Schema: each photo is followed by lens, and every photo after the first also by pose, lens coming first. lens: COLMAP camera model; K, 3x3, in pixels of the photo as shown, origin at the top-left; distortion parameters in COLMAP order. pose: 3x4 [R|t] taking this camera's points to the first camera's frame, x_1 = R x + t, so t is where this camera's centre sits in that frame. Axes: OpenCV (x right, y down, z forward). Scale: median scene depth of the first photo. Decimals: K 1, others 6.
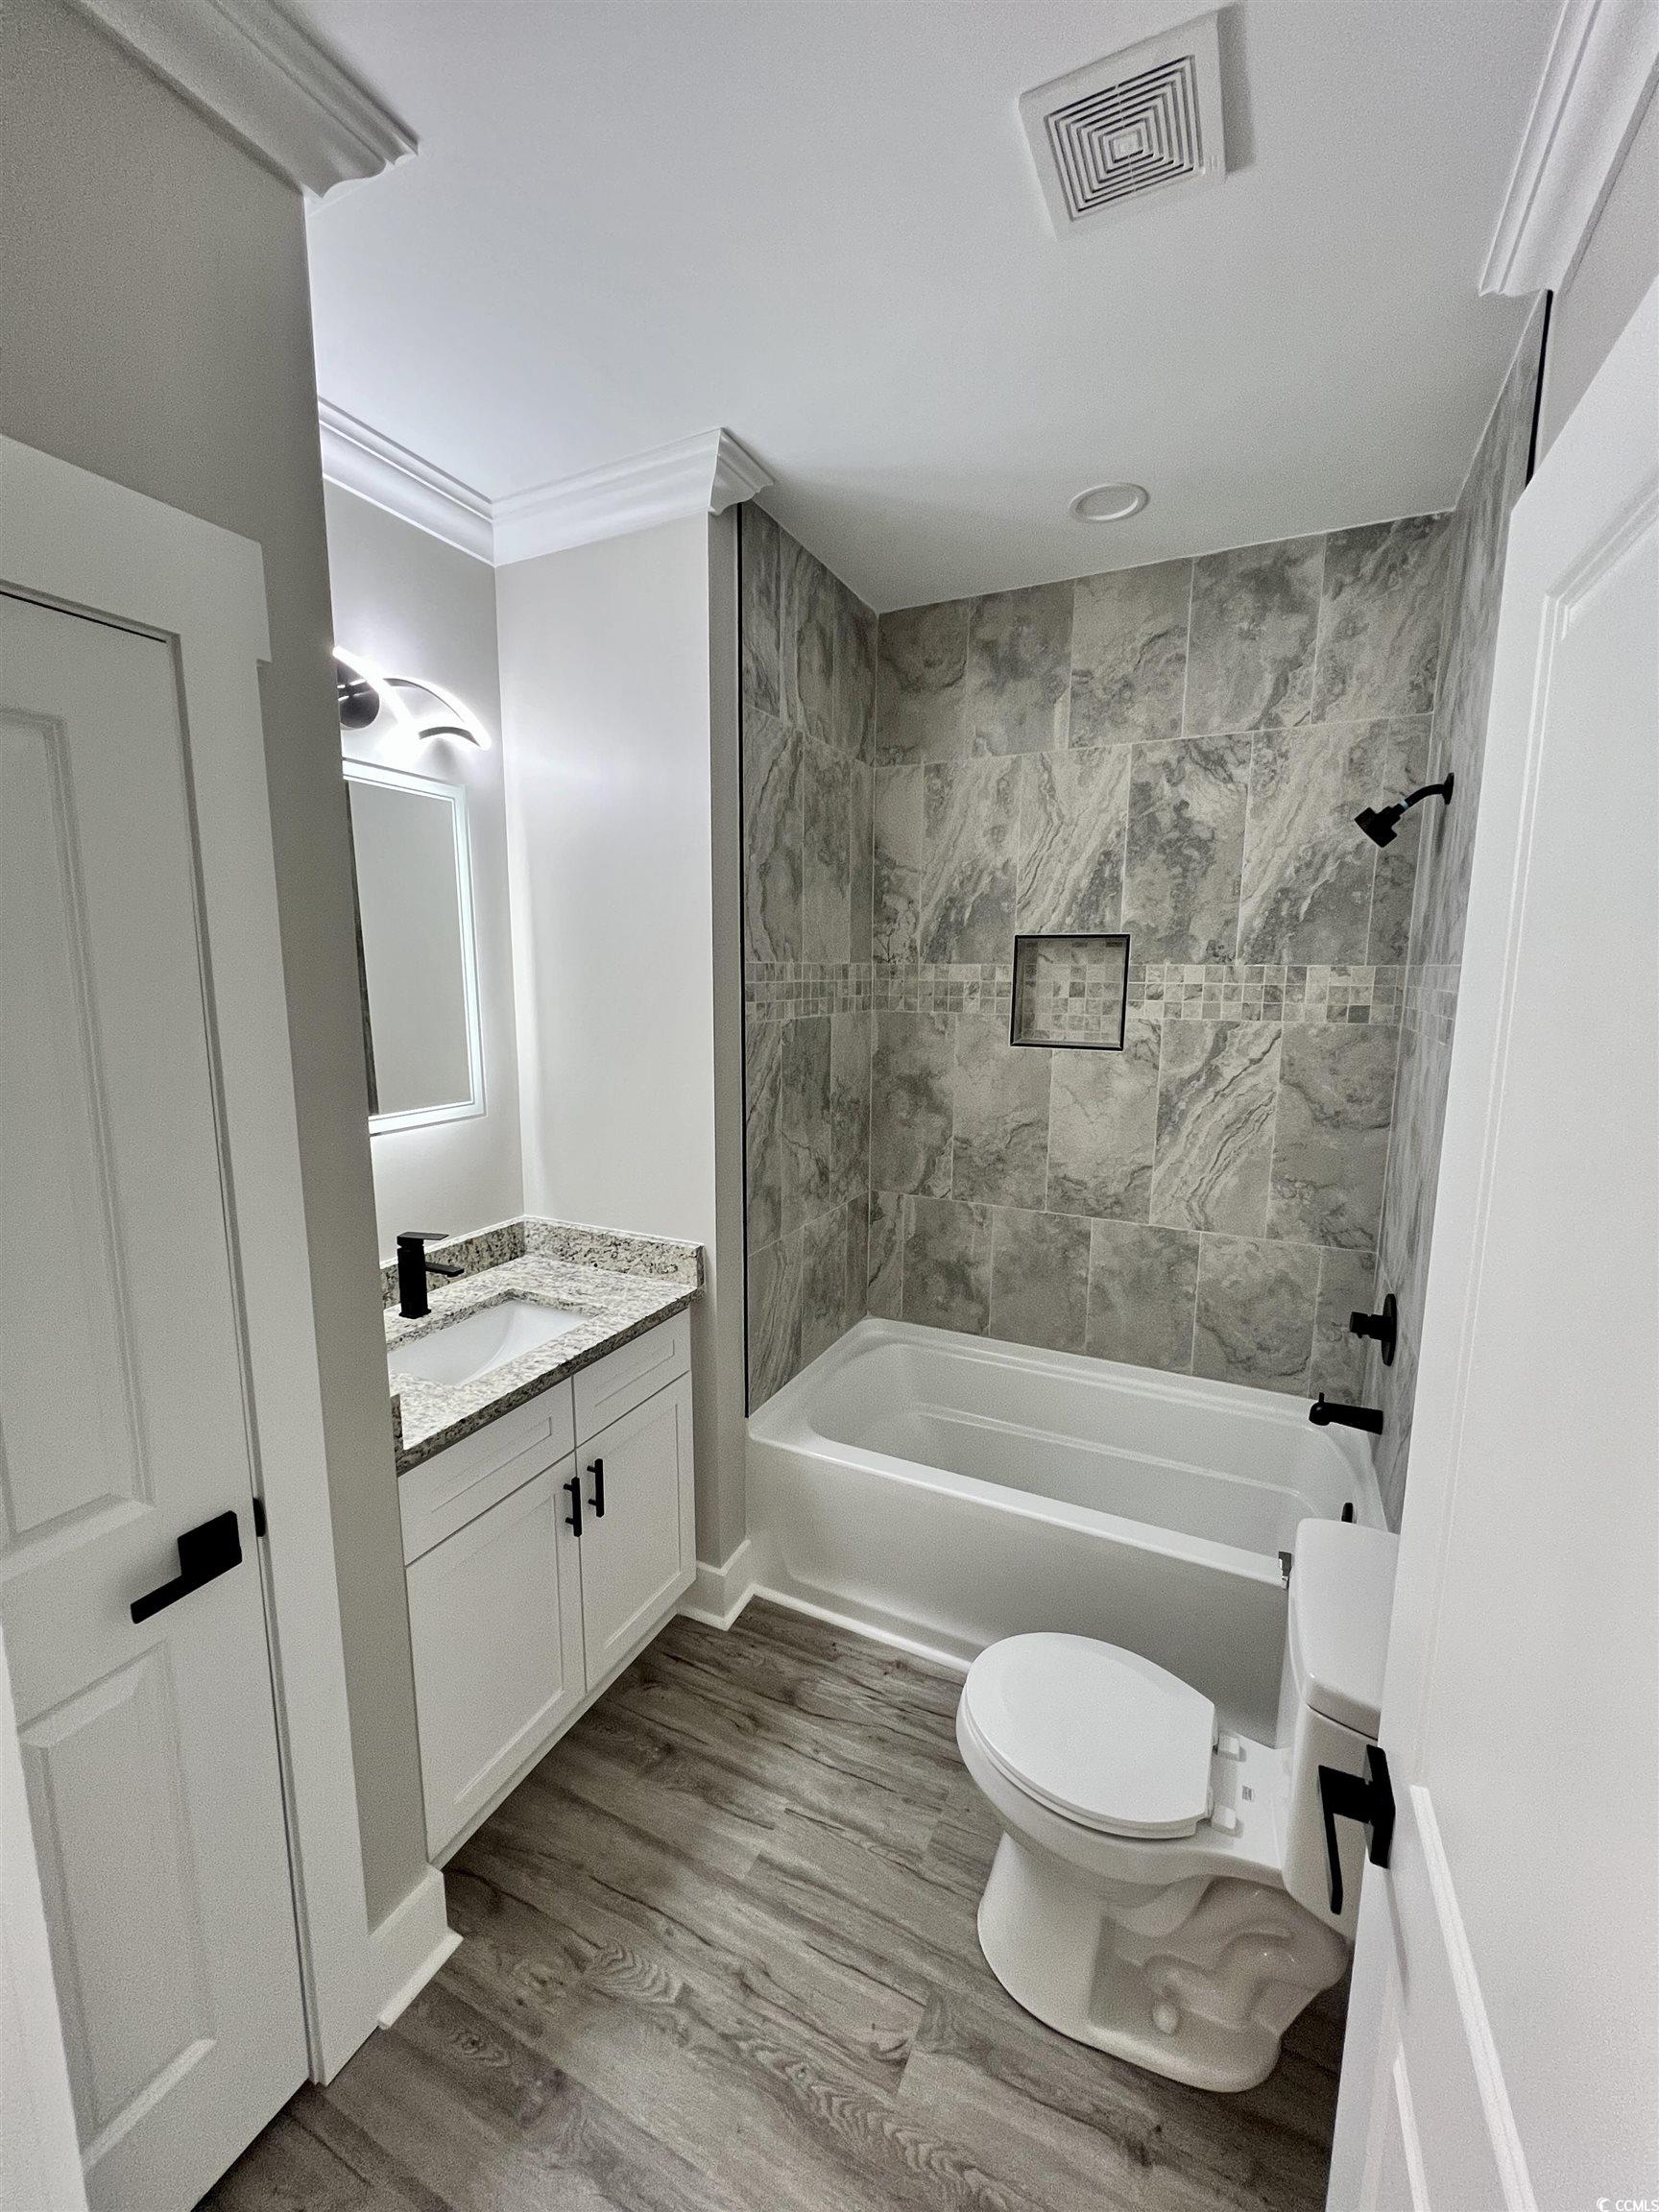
lens RADIAL K [[888.4, 0, 829.5], [0, 888.4, 1106.0], [0, 0, 1]] dist [0.000439, 0.000440]
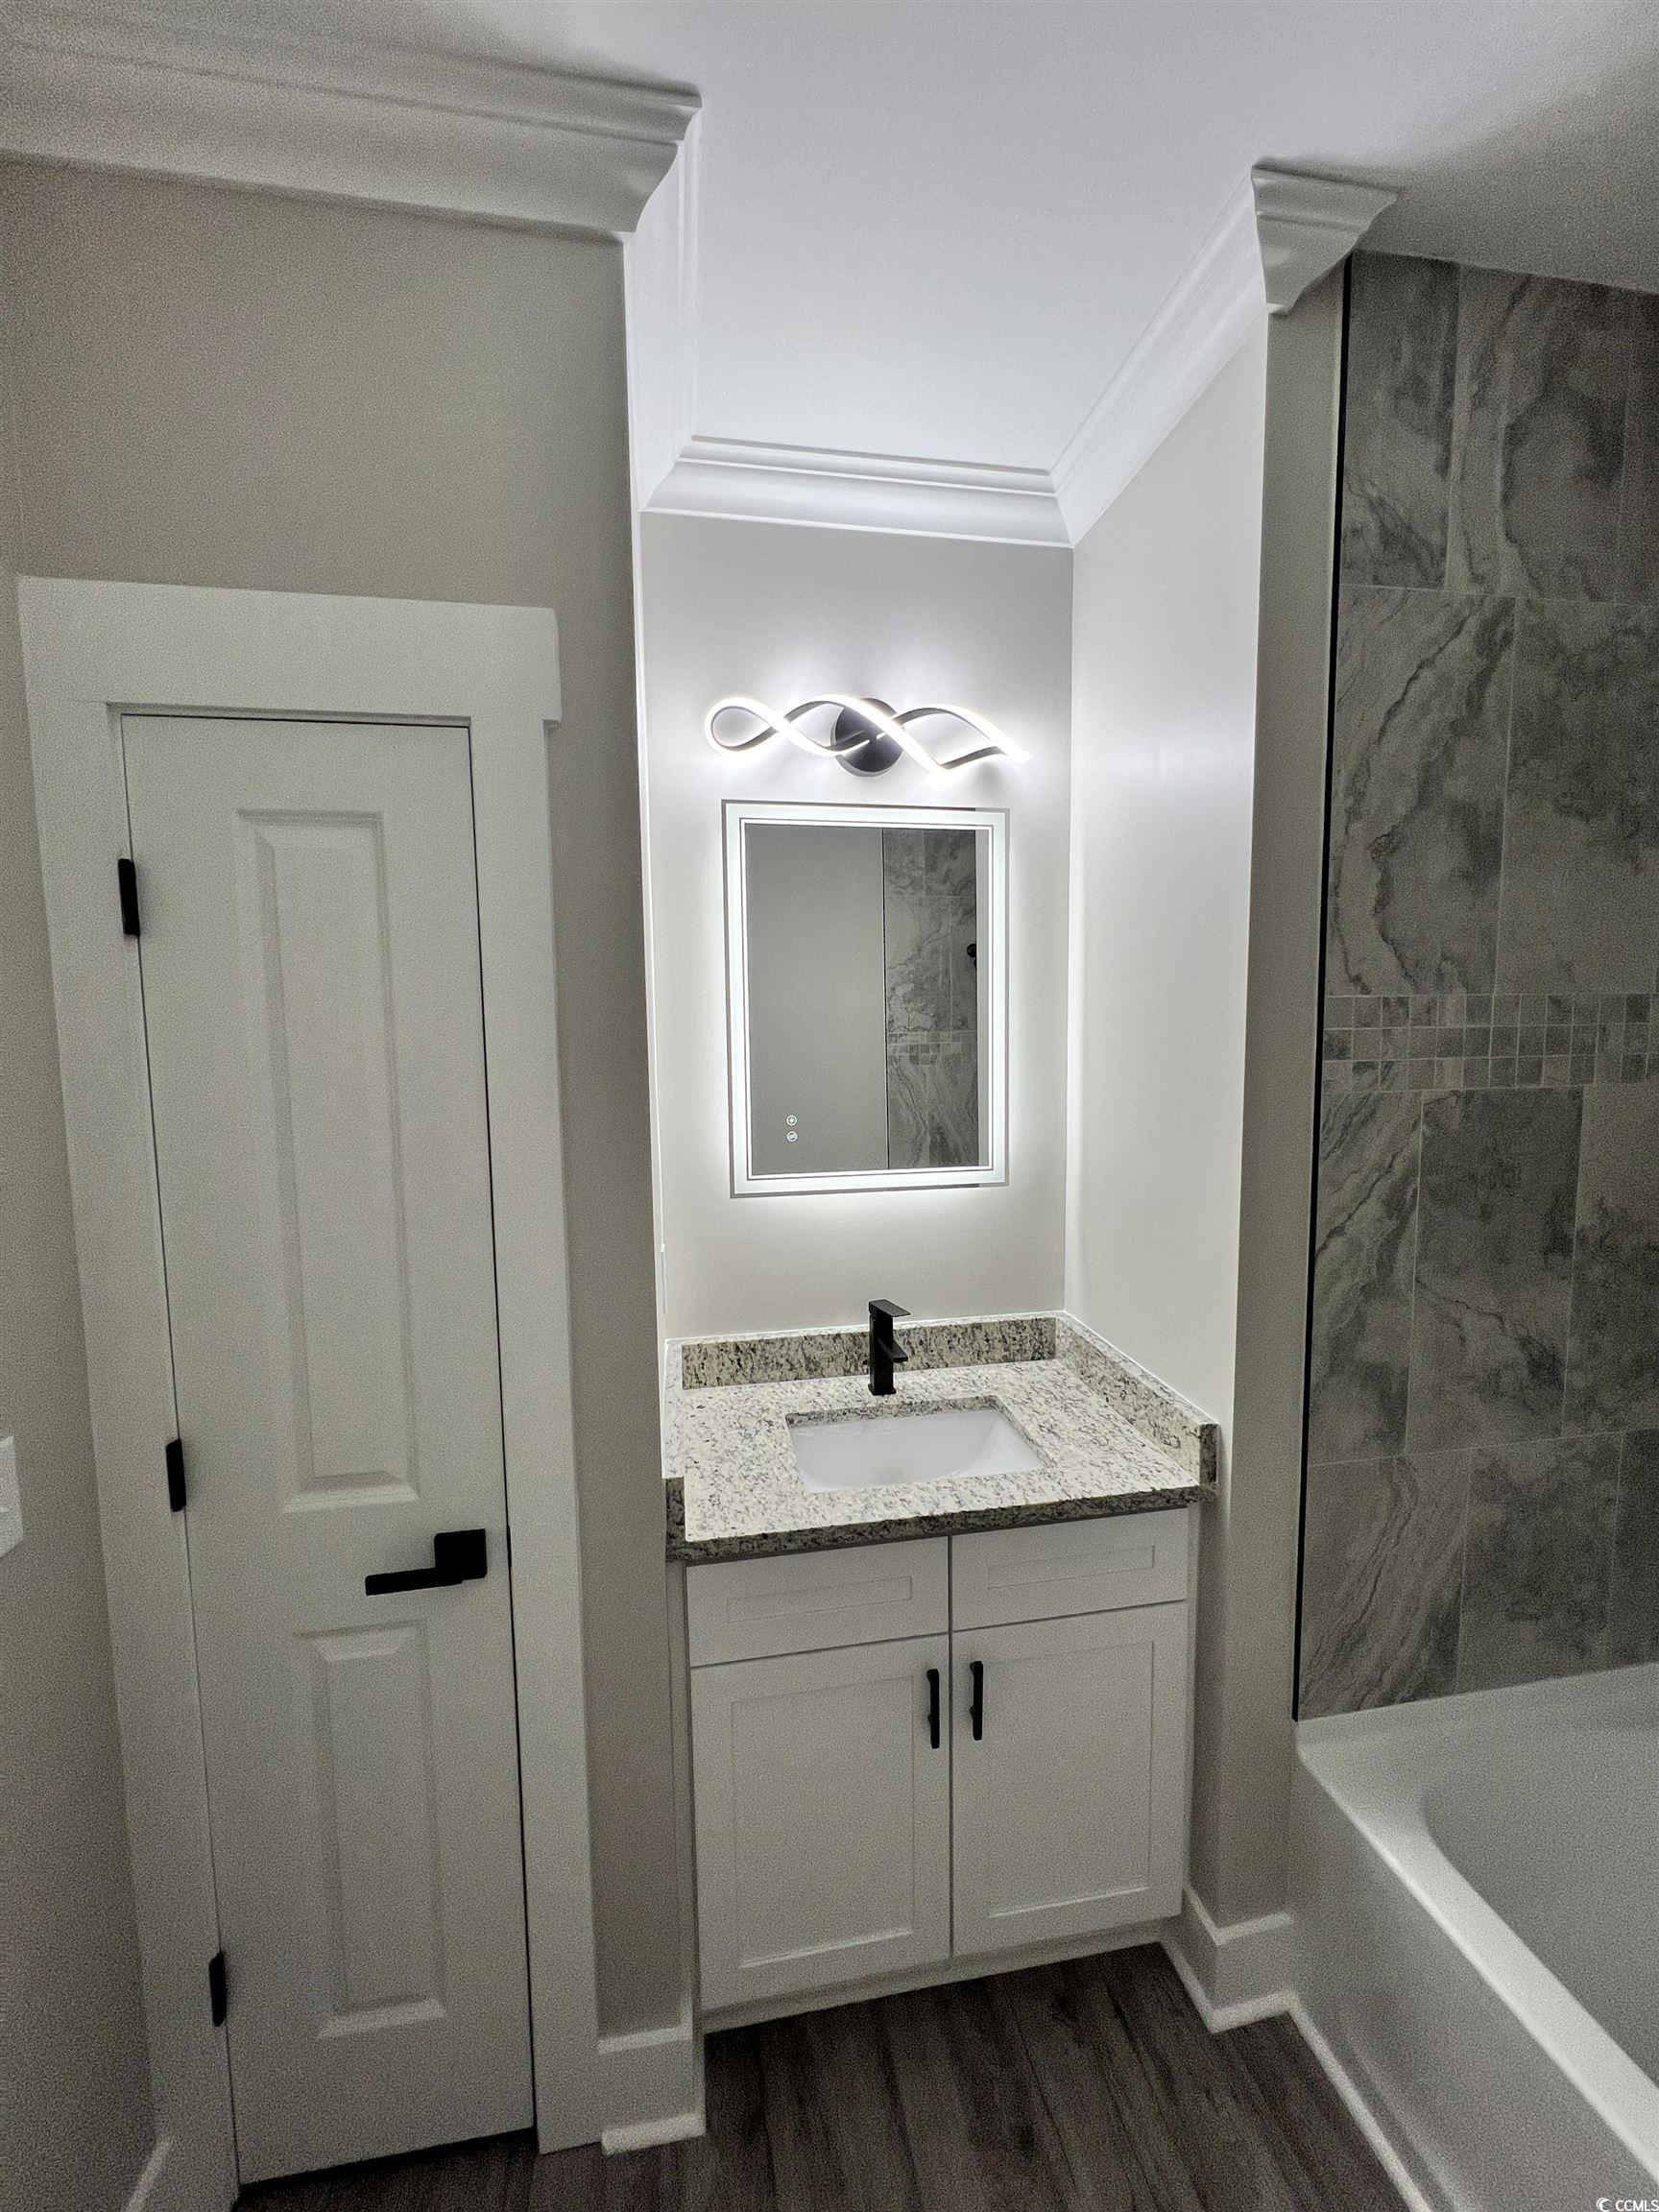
lens RADIAL K [[889.5, 0, 829.5], [0, 889.5, 1106.0], [0, 0, 1]] dist [-0.001391, 0.000245]
pose [[0.586278, 0.061085, -0.807804, 0.208643], [-0.106876, 0.994269, -0.002382, -0.046252], [0.803029, 0.087731, 0.589446, 0.355299]]
